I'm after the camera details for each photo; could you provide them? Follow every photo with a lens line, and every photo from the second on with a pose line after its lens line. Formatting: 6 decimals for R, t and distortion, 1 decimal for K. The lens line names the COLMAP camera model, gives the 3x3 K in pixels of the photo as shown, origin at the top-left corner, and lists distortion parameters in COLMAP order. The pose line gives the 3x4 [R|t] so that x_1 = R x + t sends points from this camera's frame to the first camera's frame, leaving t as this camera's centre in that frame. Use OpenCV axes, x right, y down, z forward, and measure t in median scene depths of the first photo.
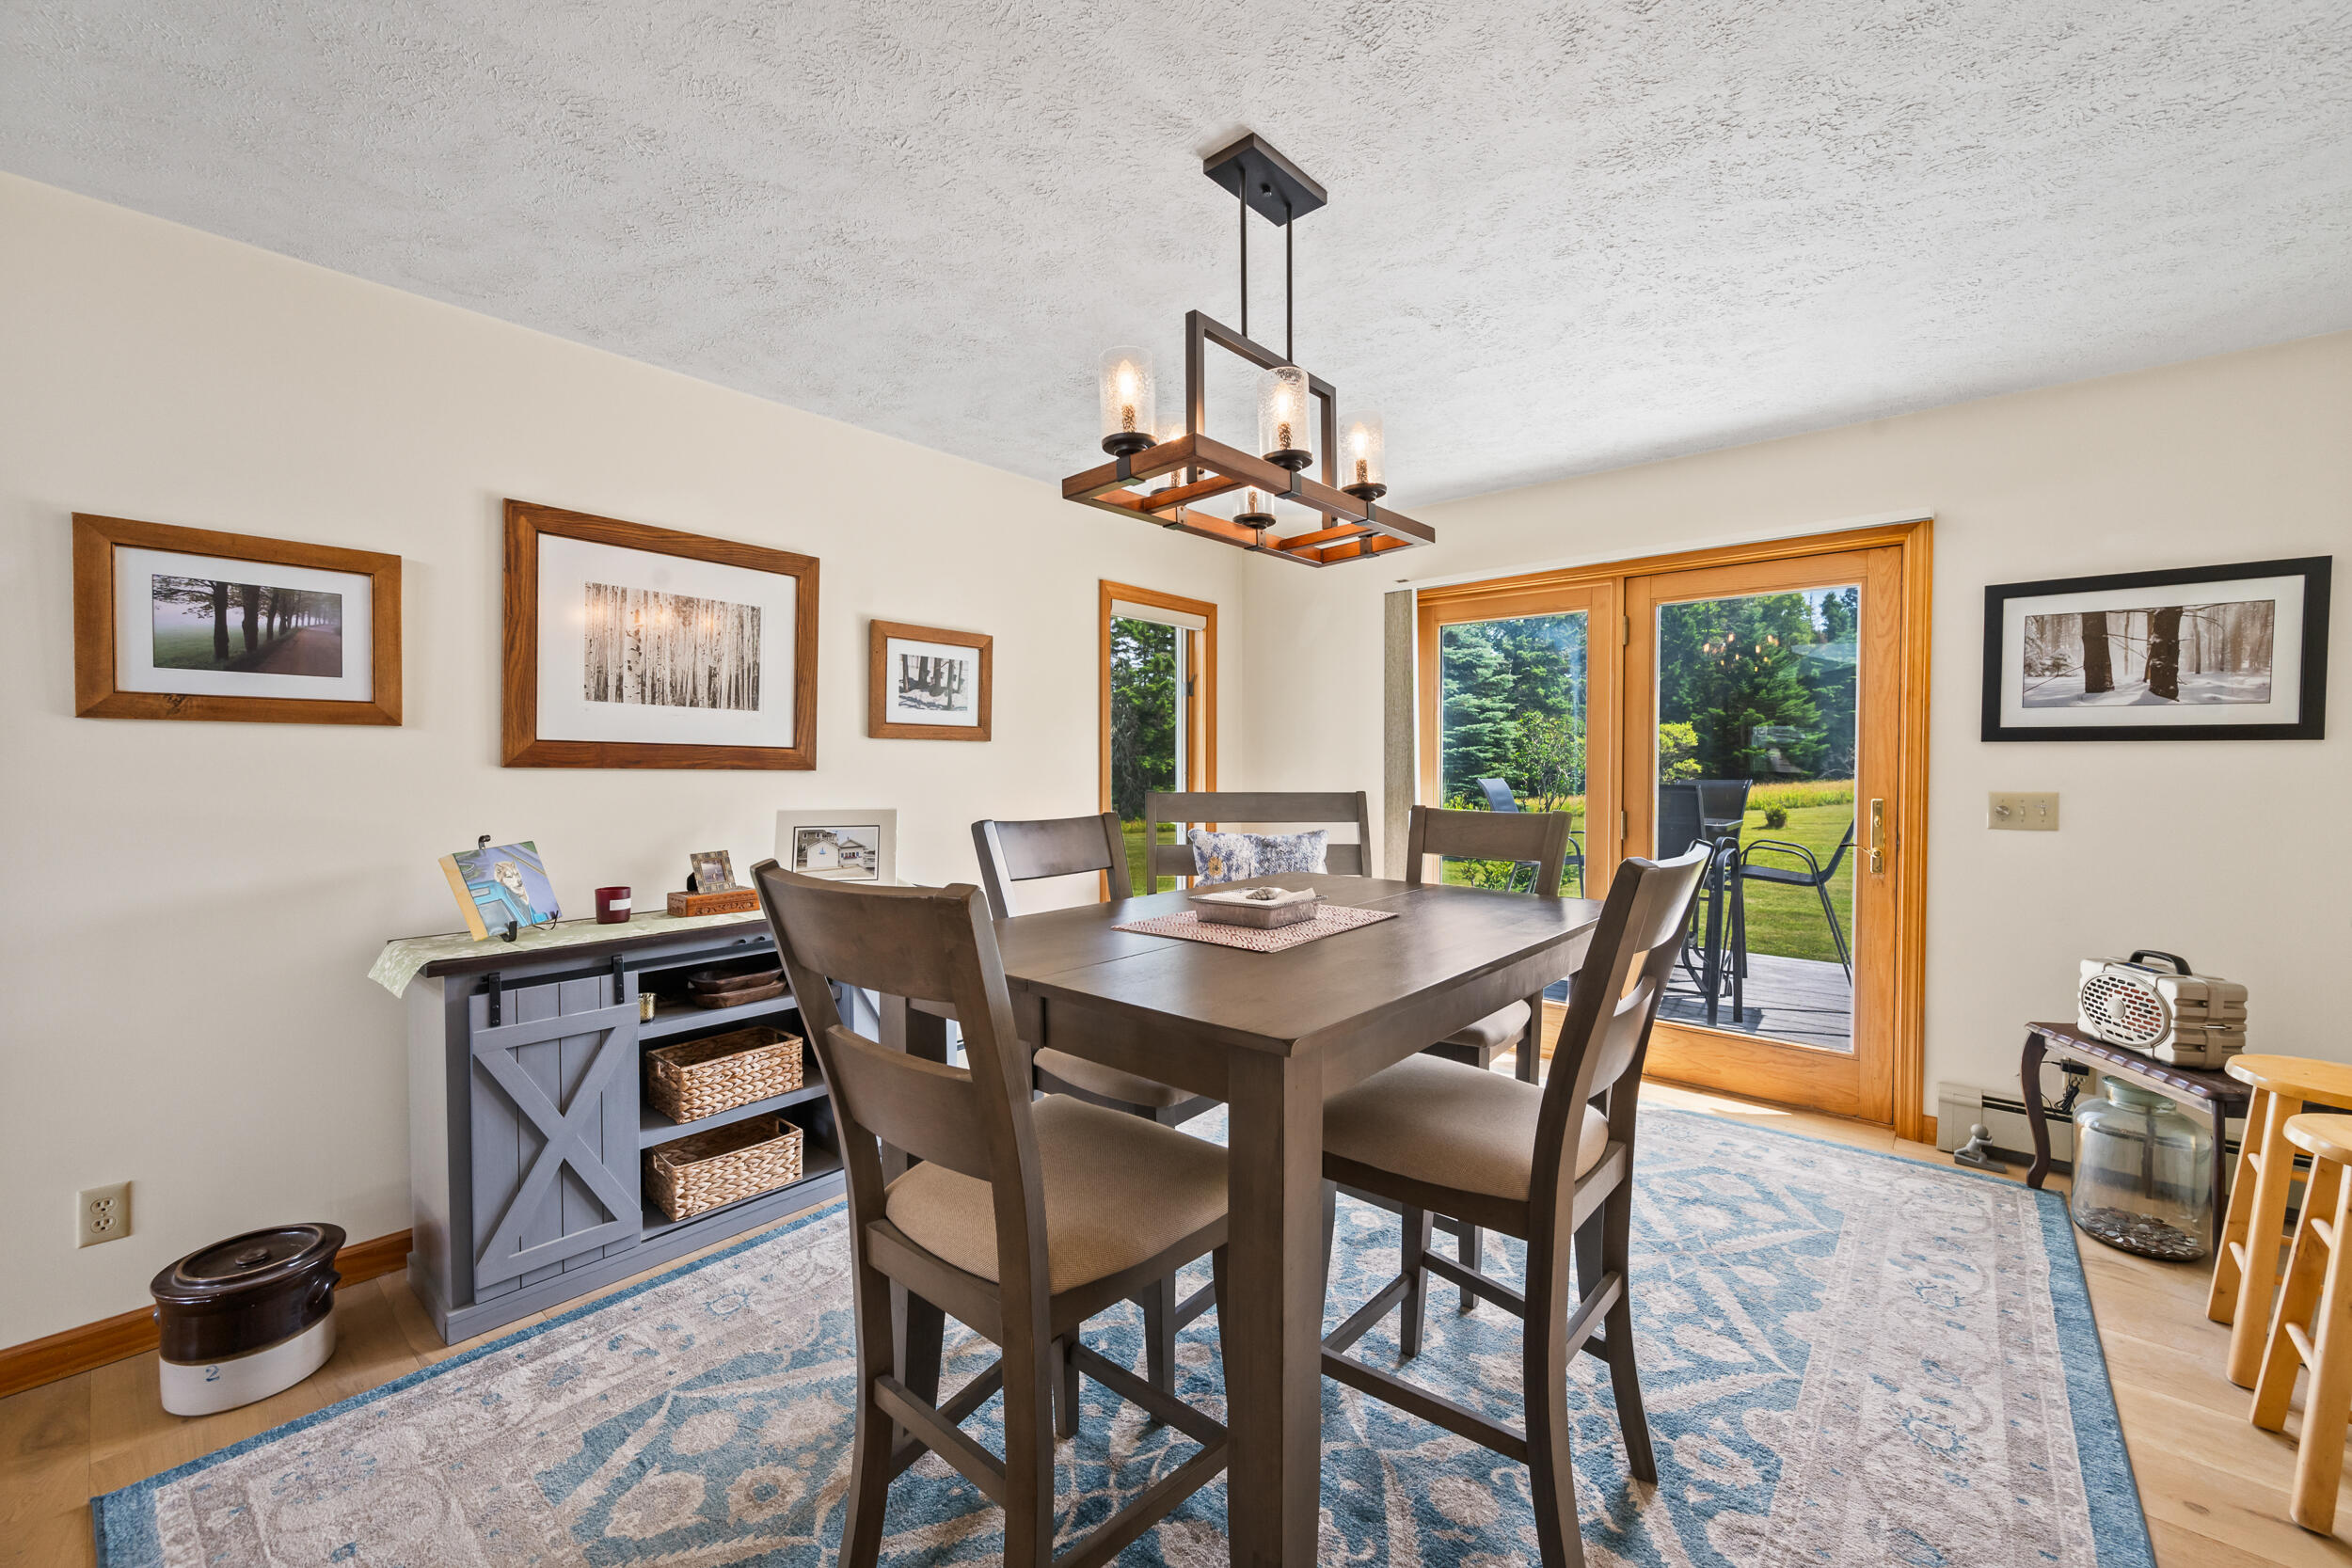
lens RADIAL K [[934.5, 0, 1176.0], [0, 934.5, 784.0], [0, 0, 1]] dist [0.000096, -0.000048]
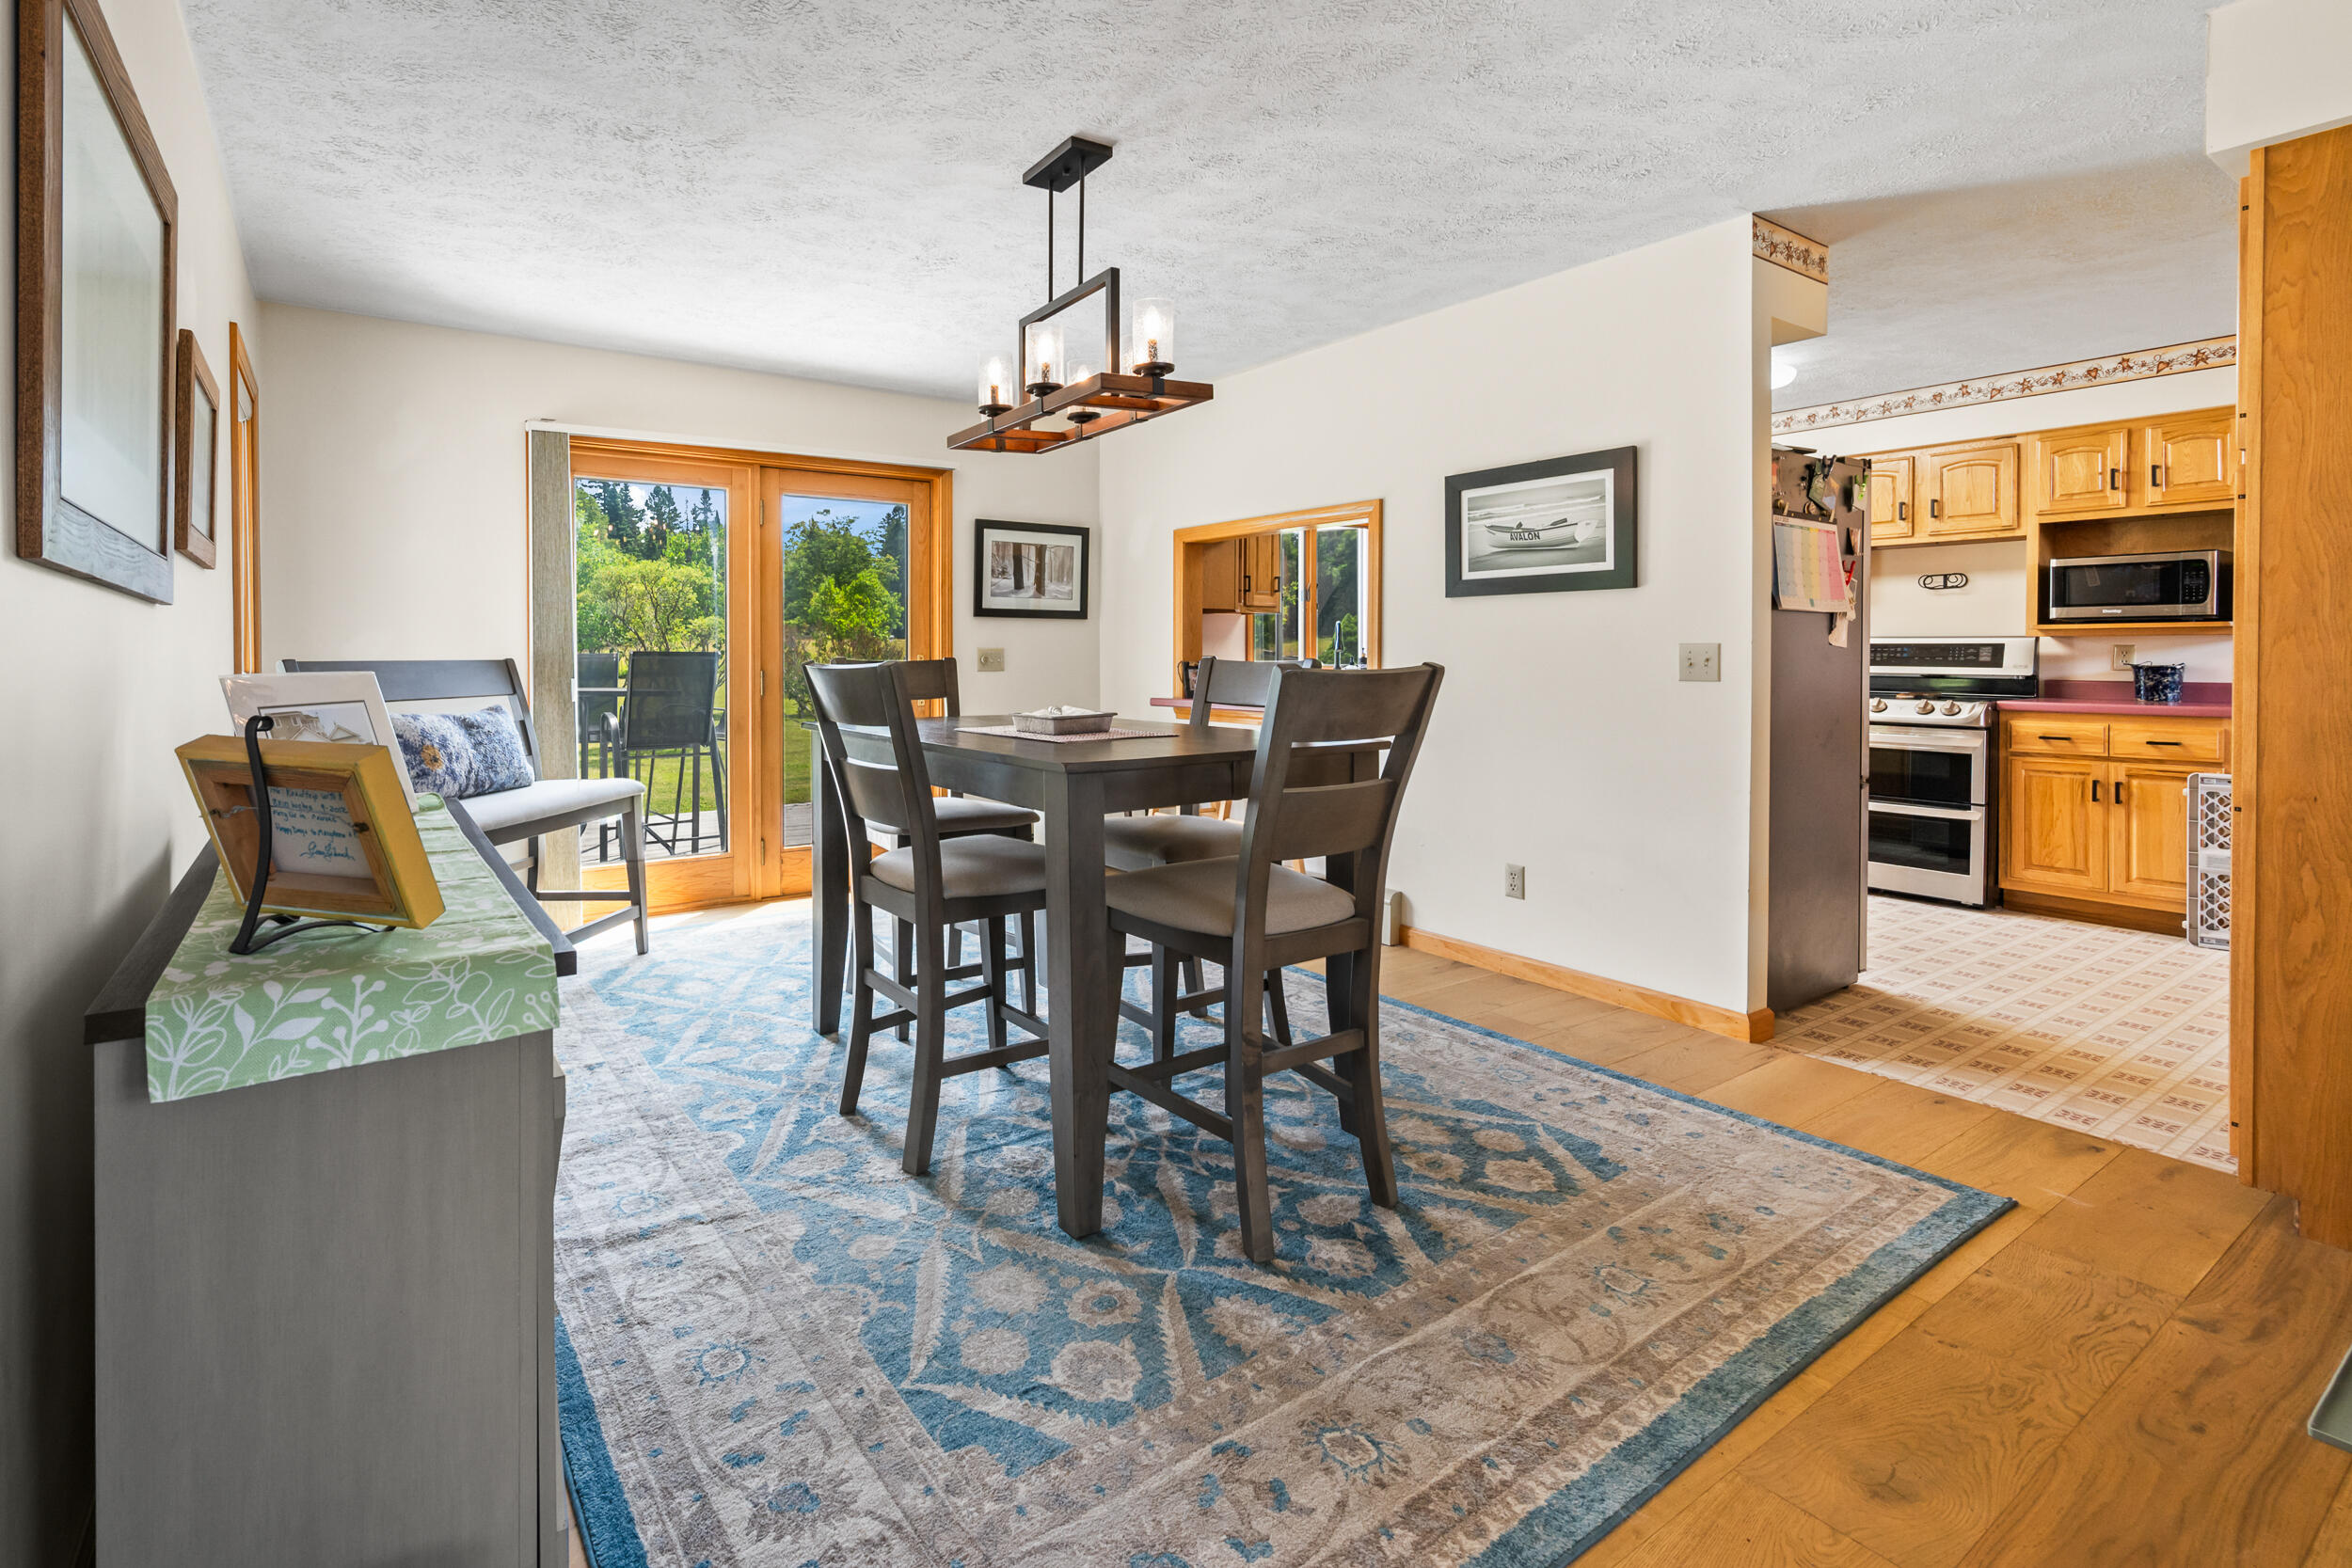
lens RADIAL K [[907.9, 0, 1169.2], [0, 907.9, 651.4], [0, 0, 1]] dist [0.000110, 0.000022]
pose [[0.290708, -0.009317, 0.956766, -0.549667], [0.031031, 0.999518, 0.000305, 0.024593], [-0.956308, 0.029600, 0.290857, 0.257351]]
